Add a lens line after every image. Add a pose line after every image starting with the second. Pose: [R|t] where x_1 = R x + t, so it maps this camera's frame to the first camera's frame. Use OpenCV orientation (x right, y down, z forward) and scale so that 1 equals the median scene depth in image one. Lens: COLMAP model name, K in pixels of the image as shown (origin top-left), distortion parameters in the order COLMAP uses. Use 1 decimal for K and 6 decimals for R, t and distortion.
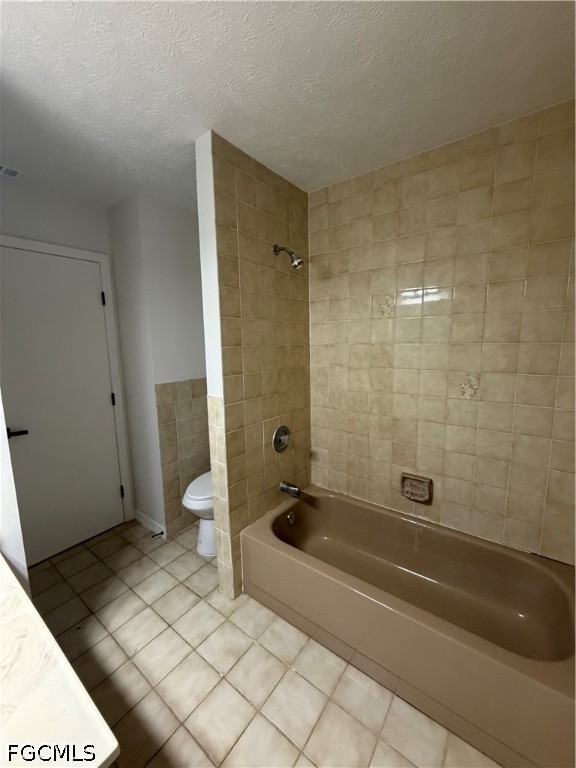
lens RADIAL K [[311.1, 0, 287.4], [0, 311.1, 384.8], [0, 0, 1]] dist [0.000155, -0.000242]
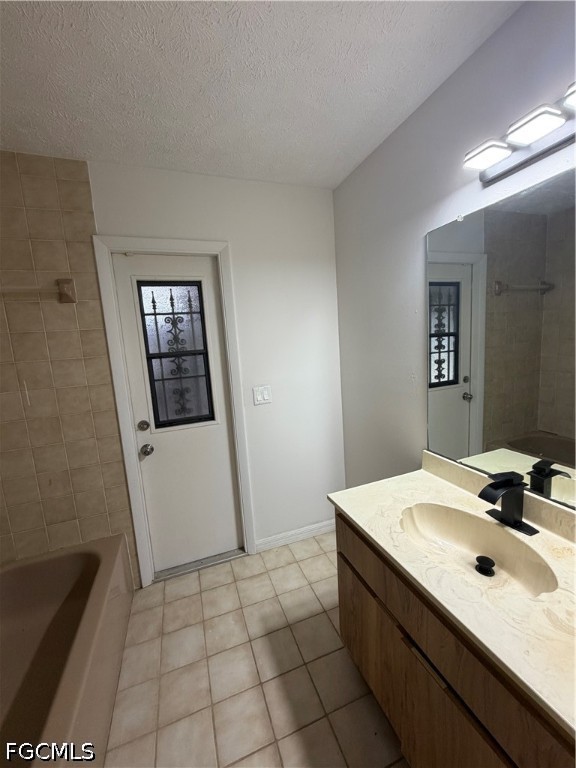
lens RADIAL K [[311.1, 0, 289.6], [0, 311.1, 384.4], [0, 0, 1]] dist [0.000155, -0.000242]
pose [[-0.838775, -0.013580, 0.544309, -0.774950], [0.146244, 0.957335, 0.249245, -0.177941], [-0.524471, 0.288663, -0.801002, 1.386742]]
